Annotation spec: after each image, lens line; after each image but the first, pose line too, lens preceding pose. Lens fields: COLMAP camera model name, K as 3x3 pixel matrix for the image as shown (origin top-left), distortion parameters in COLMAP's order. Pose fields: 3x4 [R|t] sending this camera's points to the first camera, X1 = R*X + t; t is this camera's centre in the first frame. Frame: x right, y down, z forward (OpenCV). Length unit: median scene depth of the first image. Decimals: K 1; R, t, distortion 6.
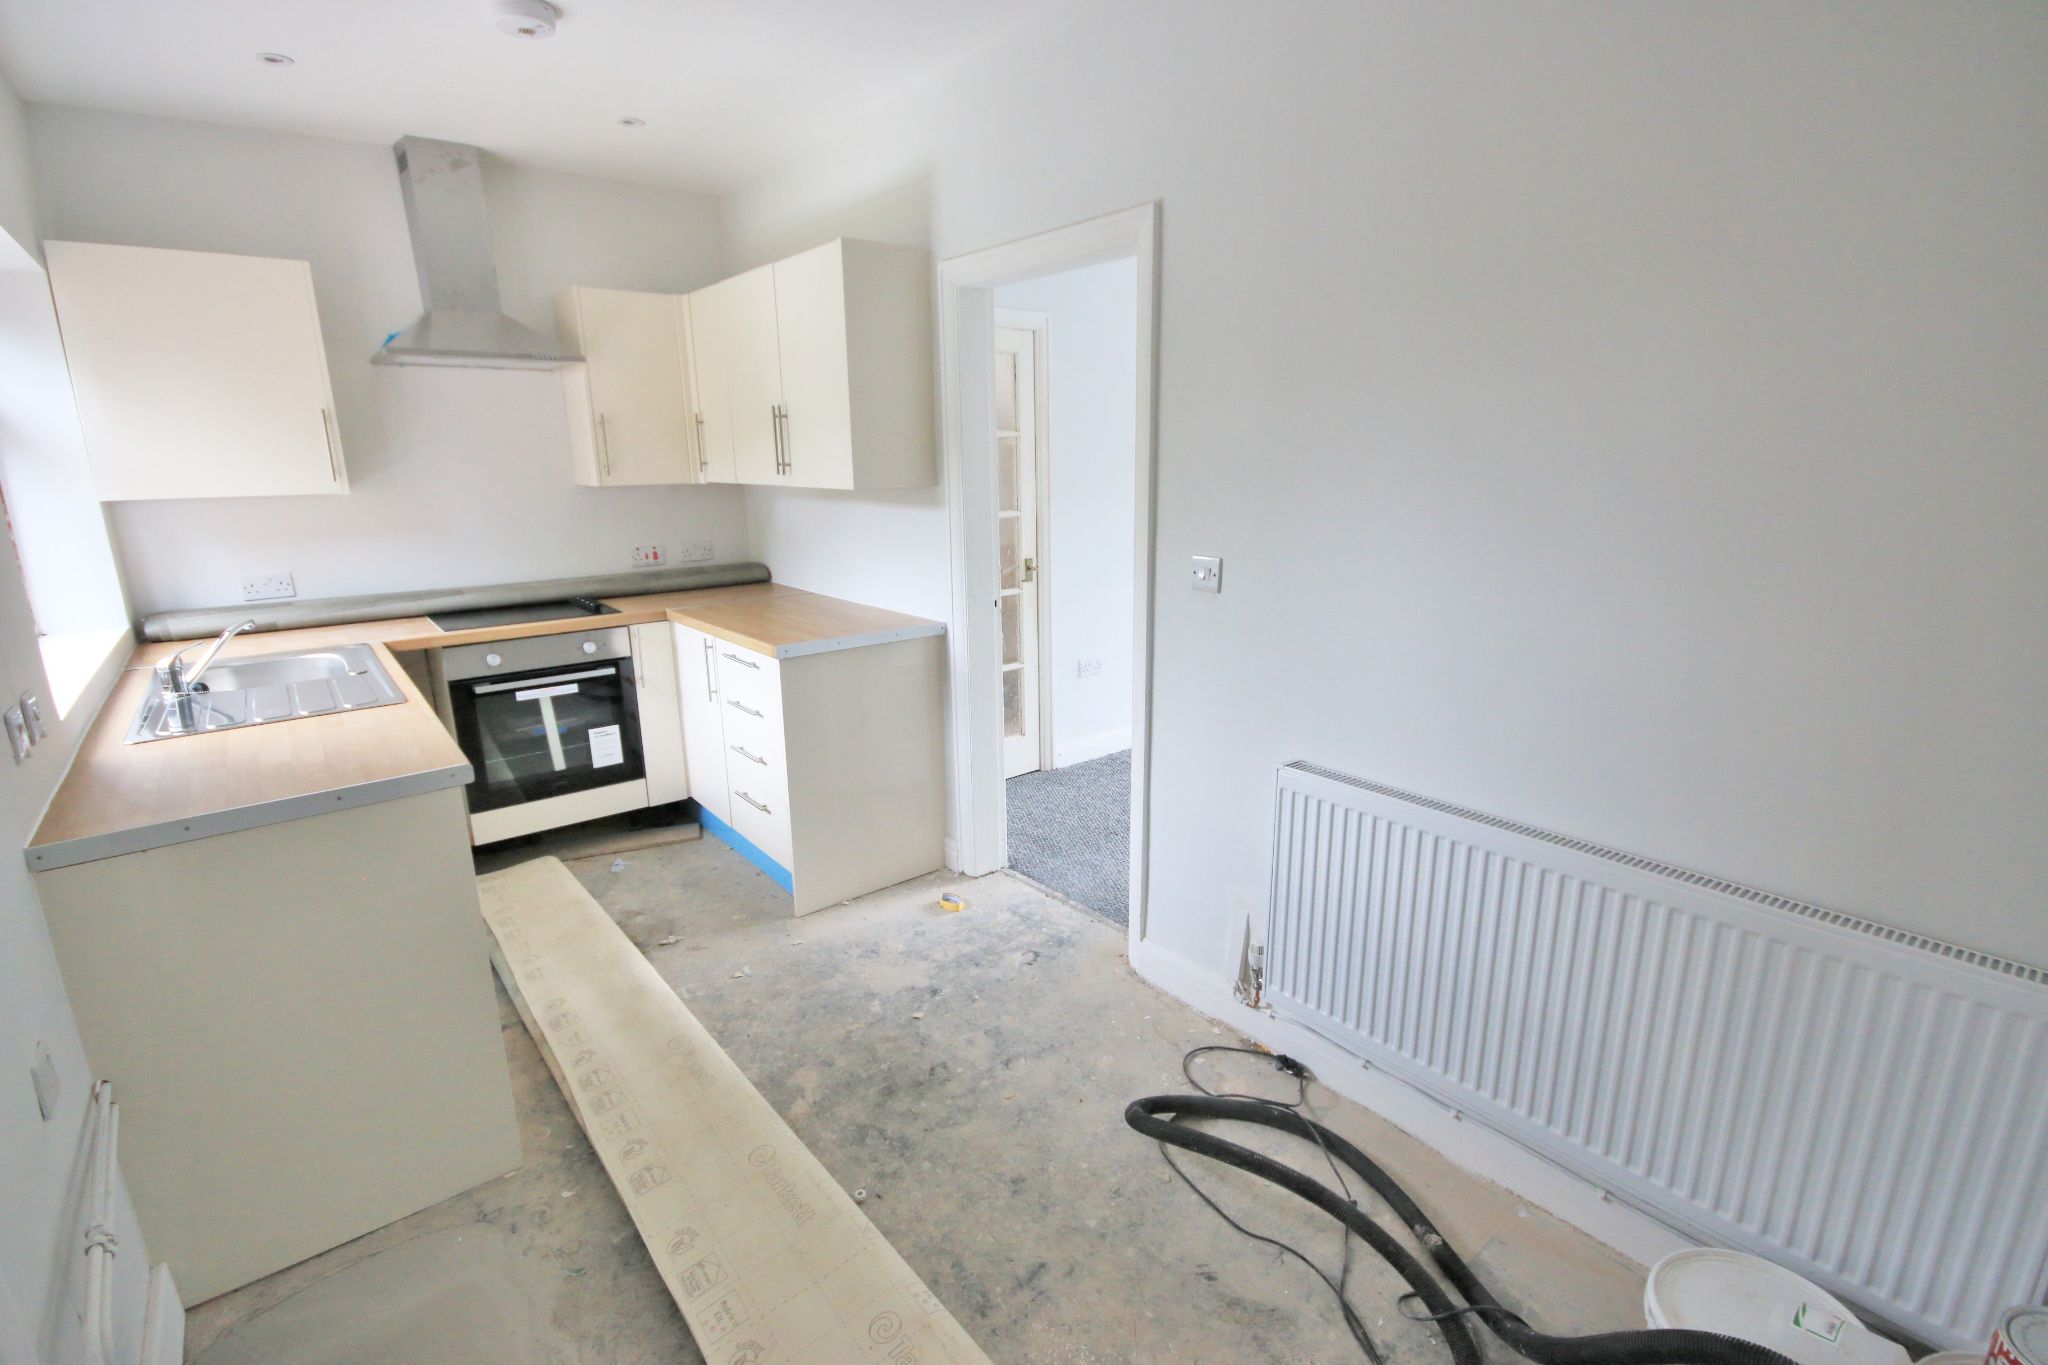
lens RADIAL K [[920.5, 0, 1024.0], [0, 920.5, 682.5], [0, 0, 1]] dist [-0.004499, 0.000015]
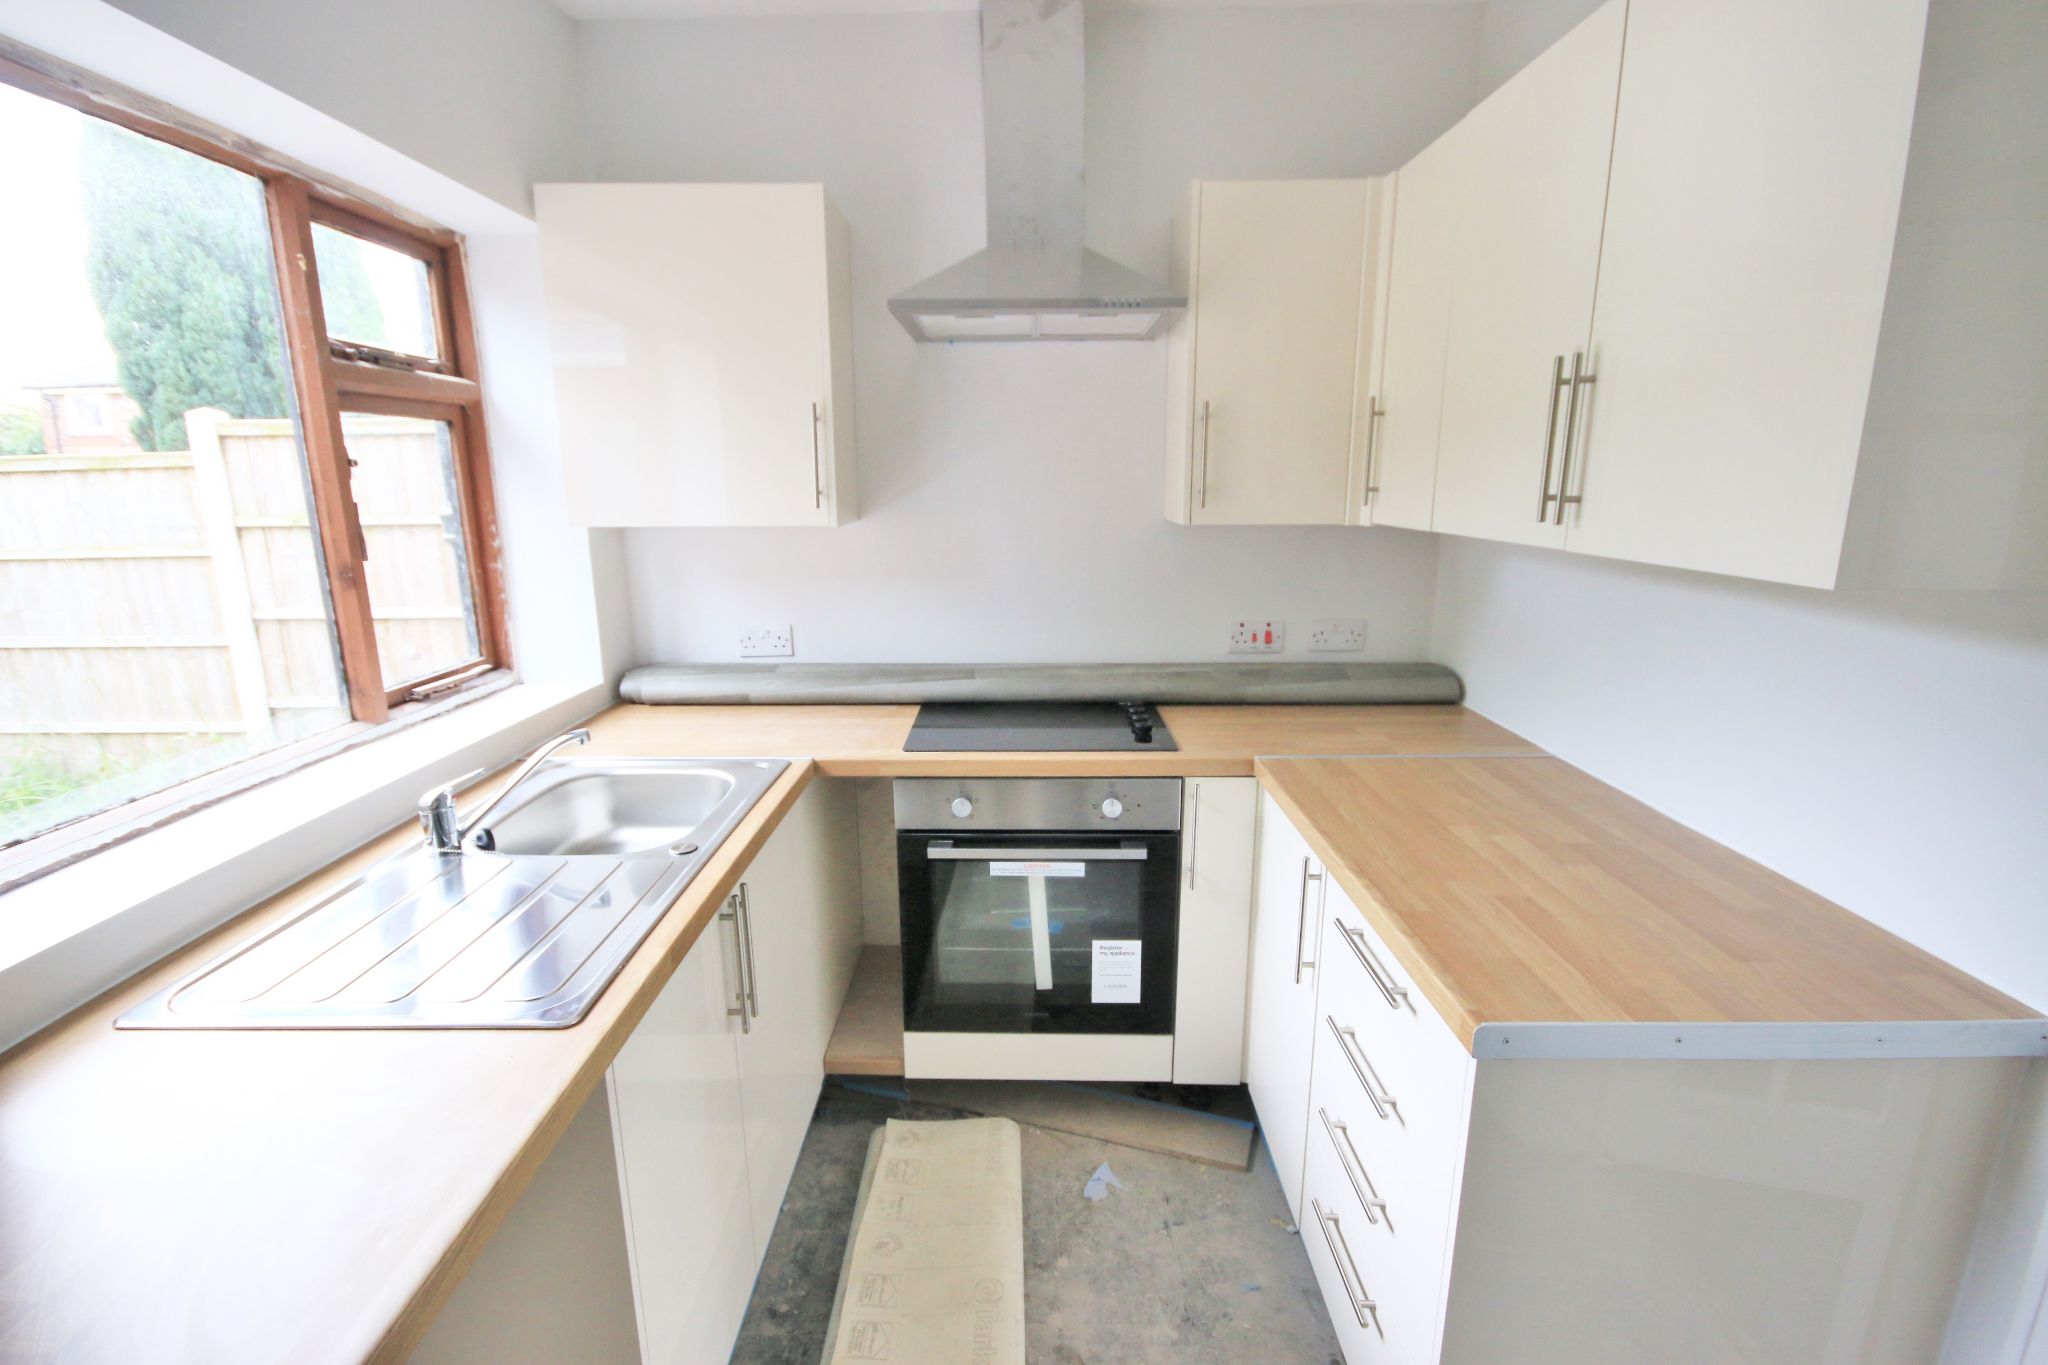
lens RADIAL K [[920.5, 0, 1024.0], [0, 920.5, 682.5], [0, 0, 1]] dist [-0.004499, 0.000015]
pose [[0.768924, 0.147878, -0.622004, -0.167090], [-0.160823, 0.986338, 0.035687, -0.123652], [0.618783, 0.072592, 0.782201, 0.502562]]
